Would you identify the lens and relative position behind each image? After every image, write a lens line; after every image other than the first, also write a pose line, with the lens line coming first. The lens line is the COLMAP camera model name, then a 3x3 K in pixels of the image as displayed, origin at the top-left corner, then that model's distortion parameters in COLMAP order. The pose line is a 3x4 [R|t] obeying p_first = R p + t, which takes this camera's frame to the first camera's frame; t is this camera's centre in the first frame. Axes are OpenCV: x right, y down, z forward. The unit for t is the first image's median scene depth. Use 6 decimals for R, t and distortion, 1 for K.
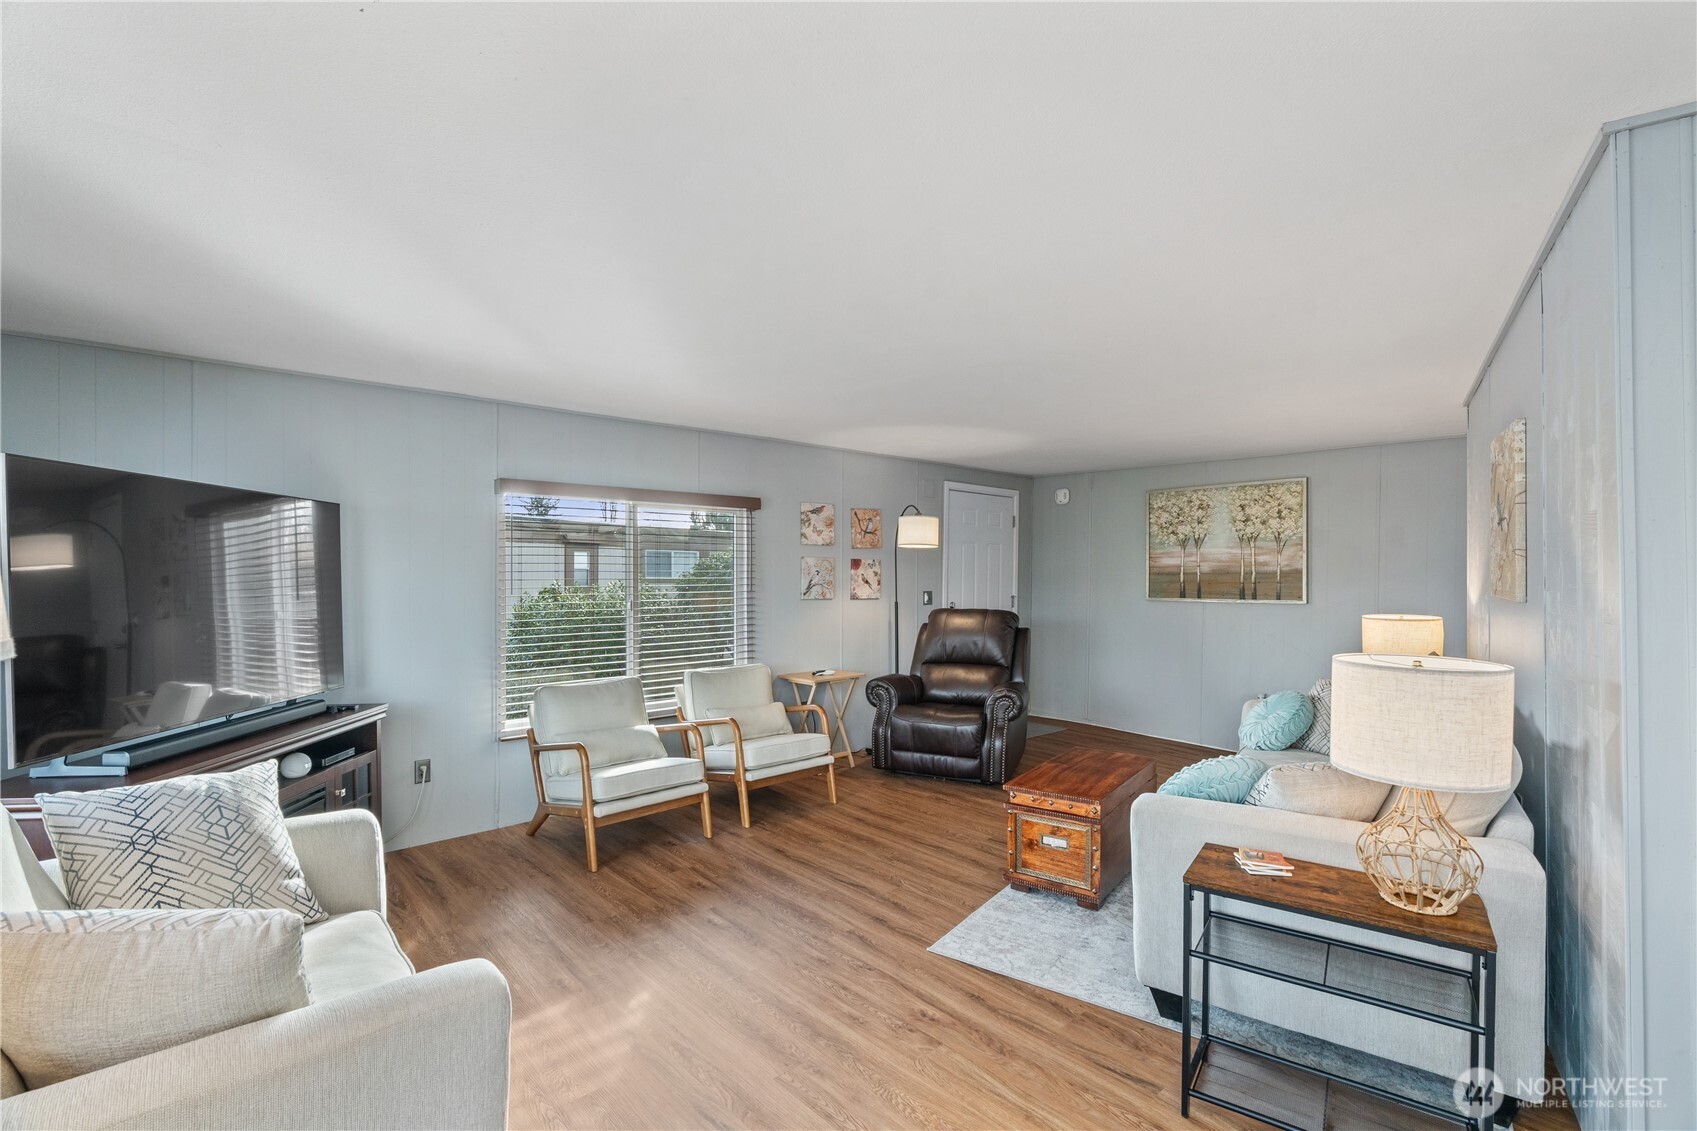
lens RADIAL K [[767.8, 0, 848.5], [0, 767.8, 565.5], [0, 0, 1]] dist [-0.003919, -0.000304]
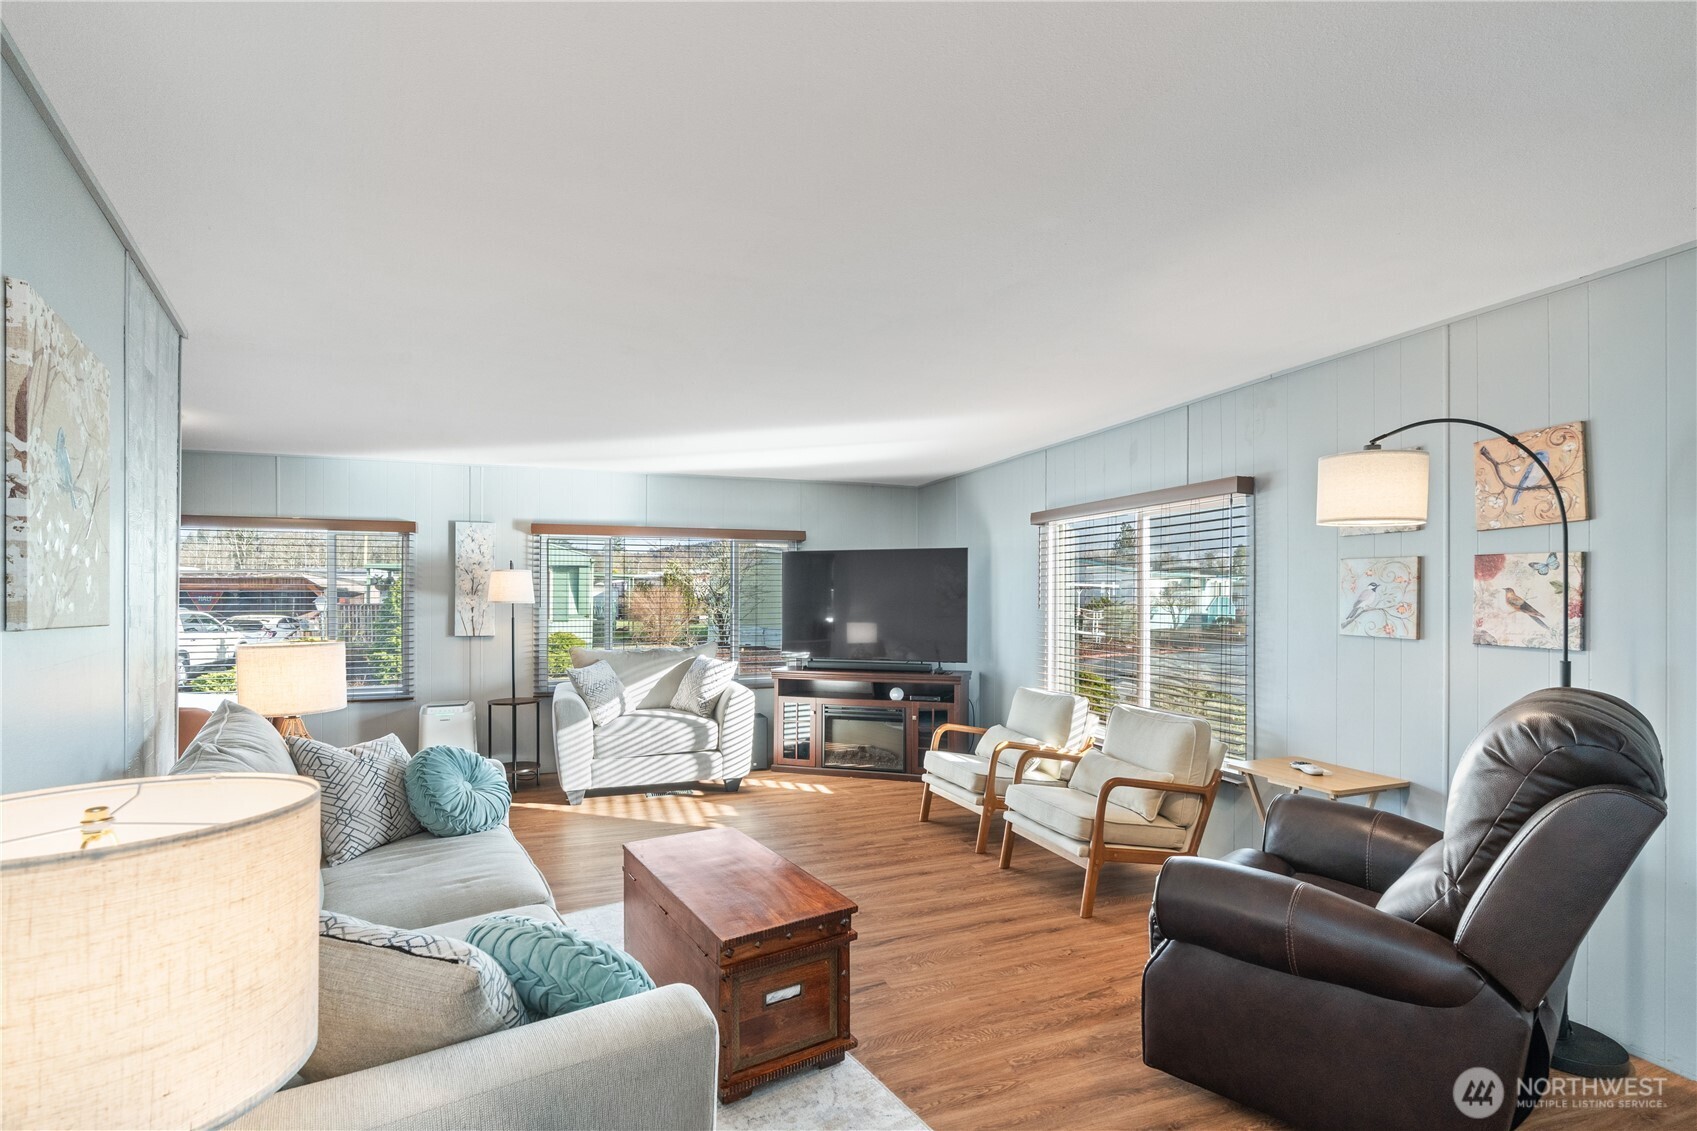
lens RADIAL K [[786.2, 0, 850.1], [0, 786.2, 593.9], [0, 0, 1]] dist [-0.003268, 0.000181]
pose [[-0.370584, 0.000192, -0.928799, 0.626040], [0.007418, 0.999969, -0.002754, 0.013758], [0.928769, -0.007911, -0.370573, 0.923442]]
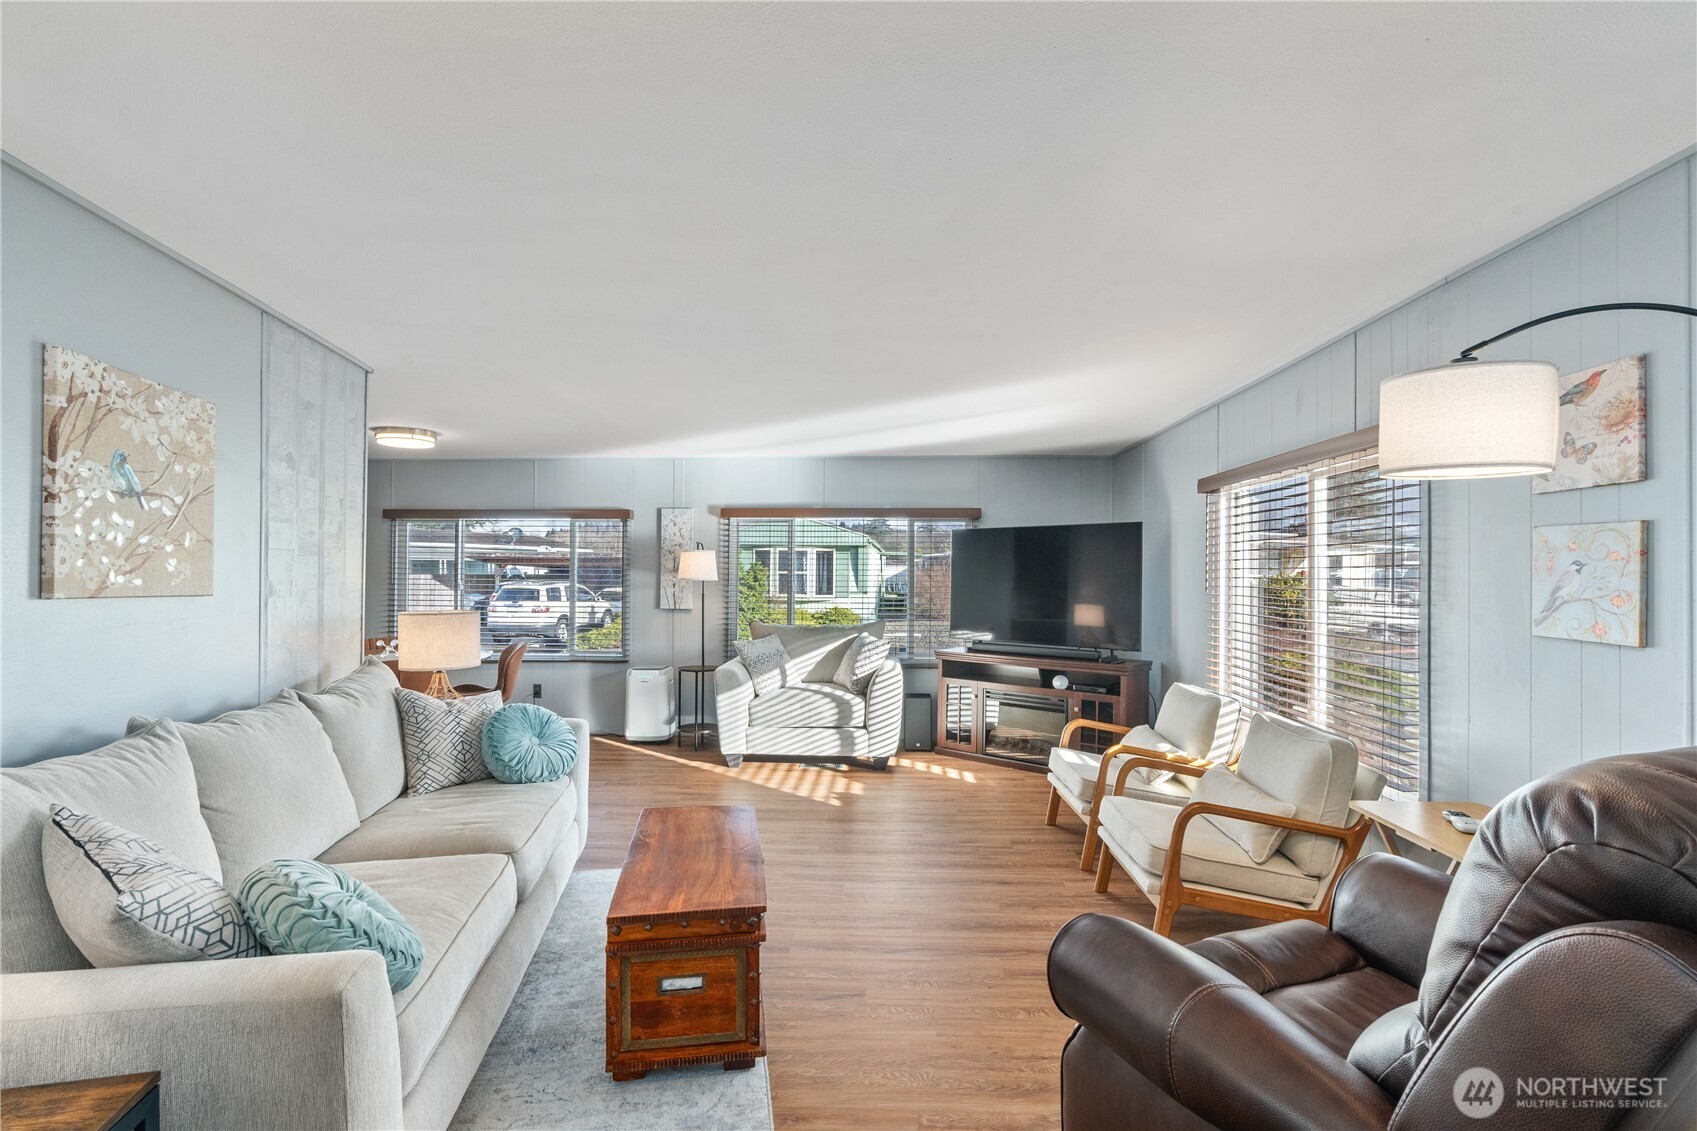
lens RADIAL K [[767.8, 0, 848.5], [0, 767.8, 565.5], [0, 0, 1]] dist [-0.003919, -0.000304]
pose [[-0.705849, -0.007523, -0.708322, 0.476815], [0.002403, 0.999912, -0.013015, 0.013369], [0.708358, -0.010889, -0.705769, 1.076391]]
